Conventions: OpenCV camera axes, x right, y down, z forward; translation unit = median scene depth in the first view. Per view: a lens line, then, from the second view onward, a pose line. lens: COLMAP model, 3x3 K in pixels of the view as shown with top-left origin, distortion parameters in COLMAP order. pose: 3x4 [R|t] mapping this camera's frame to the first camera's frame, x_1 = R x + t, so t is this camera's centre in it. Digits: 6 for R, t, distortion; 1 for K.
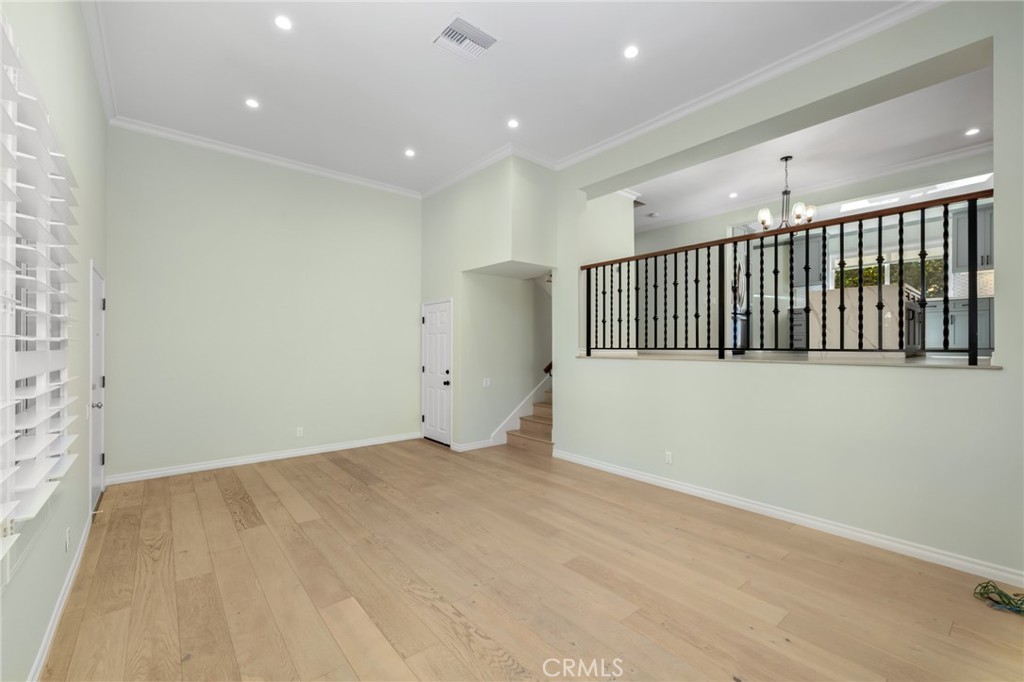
lens RADIAL K [[427.2, 0, 523.1], [0, 427.2, 344.2], [0, 0, 1]] dist [-0.001727, -0.001916]
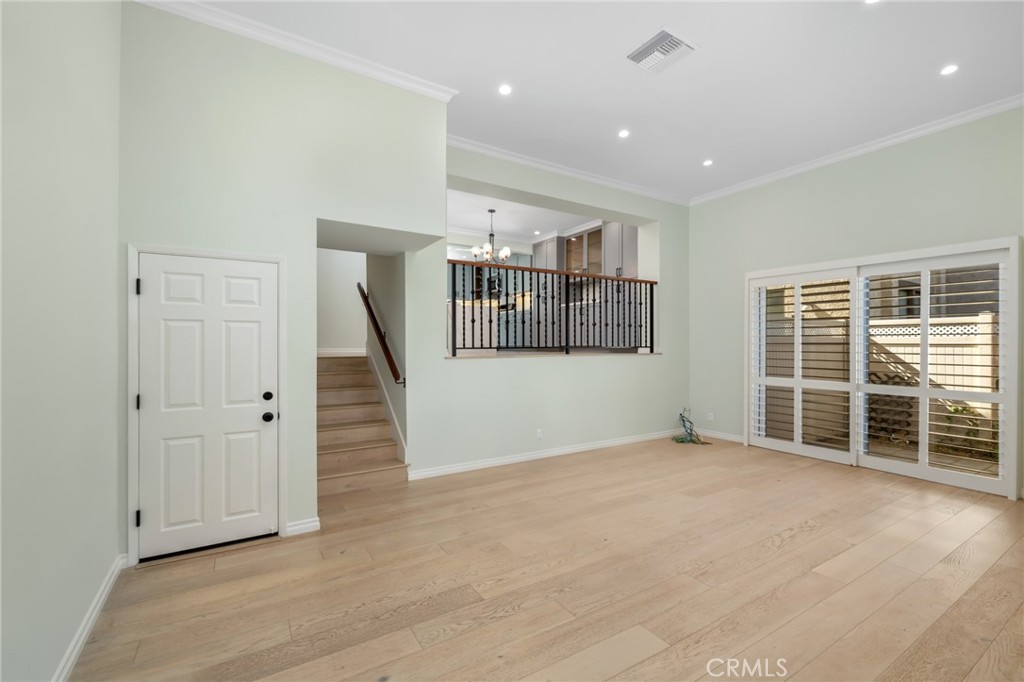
lens RADIAL K [[427.2, 0, 492.4], [0, 427.2, 345.9], [0, 0, 1]] dist [-0.001727, -0.001916]
pose [[0.182107, -0.001446, 0.983278, -0.911540], [-0.000491, 0.999999, 0.001561, 0.003588], [-0.983279, -0.000767, 0.182106, 0.897313]]
